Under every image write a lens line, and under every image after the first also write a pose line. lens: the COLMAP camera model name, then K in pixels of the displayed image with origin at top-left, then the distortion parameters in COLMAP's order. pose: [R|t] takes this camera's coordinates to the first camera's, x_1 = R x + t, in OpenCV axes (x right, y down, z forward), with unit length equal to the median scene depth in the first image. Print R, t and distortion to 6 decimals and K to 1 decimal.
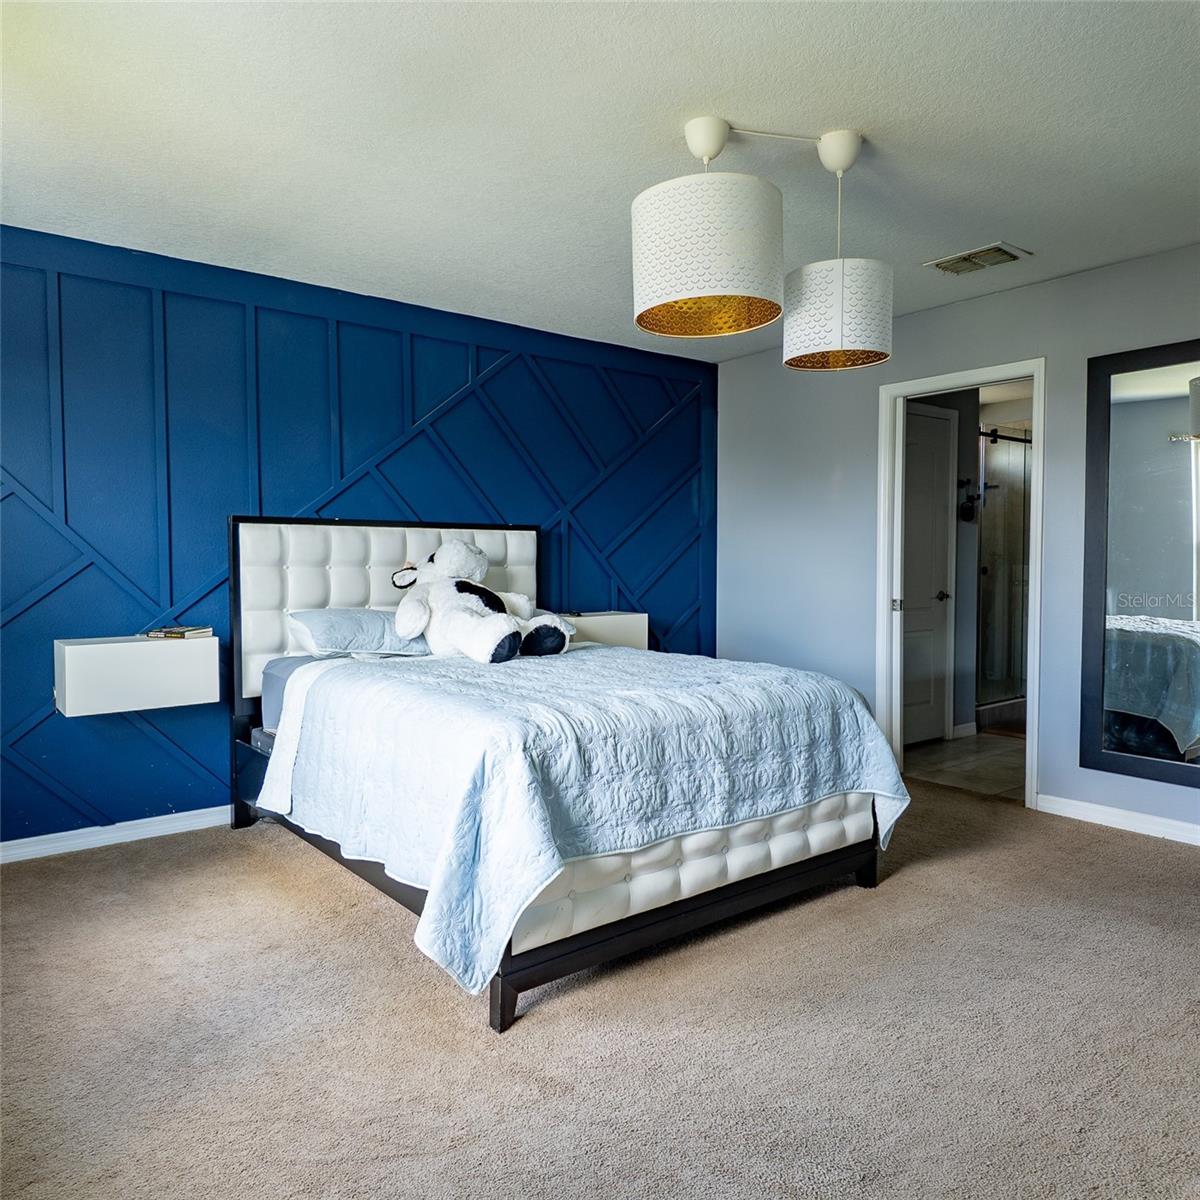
lens RADIAL K [[892.2, 0, 598.0], [0, 892.2, 602.5], [0, 0, 1]] dist [0.007008, -0.009715]
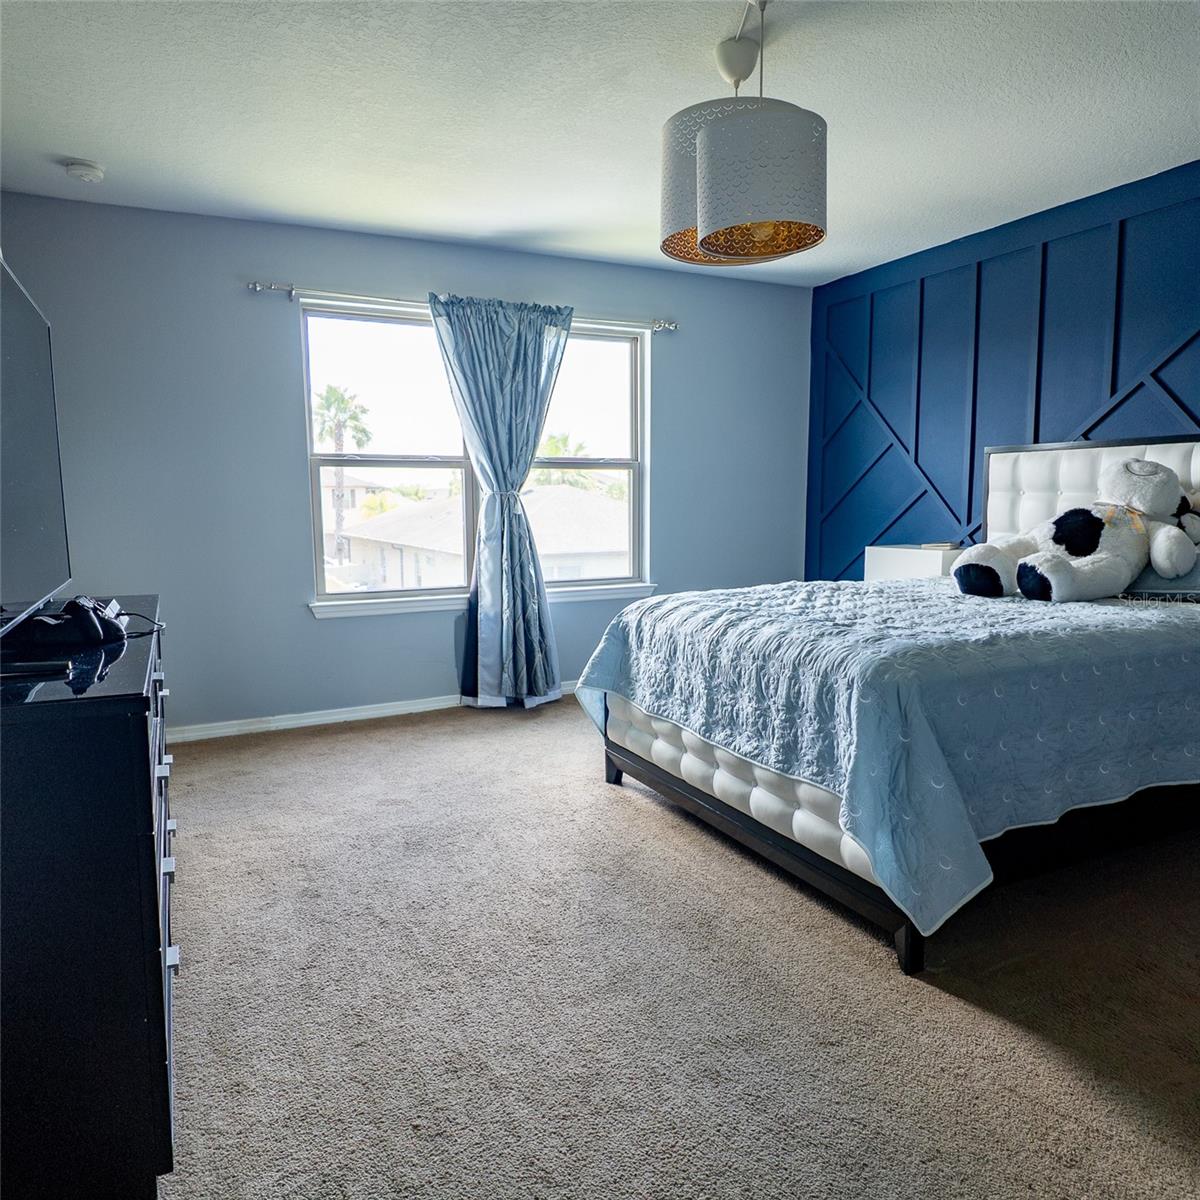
lens RADIAL K [[892.2, 0, 598.6], [0, 892.2, 600.8], [0, 0, 1]] dist [0.007008, -0.009715]
pose [[-0.243176, 0.113435, -0.963326, 1.149986], [-0.023527, 0.992156, 0.122769, -0.043489], [0.969697, 0.052519, -0.238600, 1.079991]]
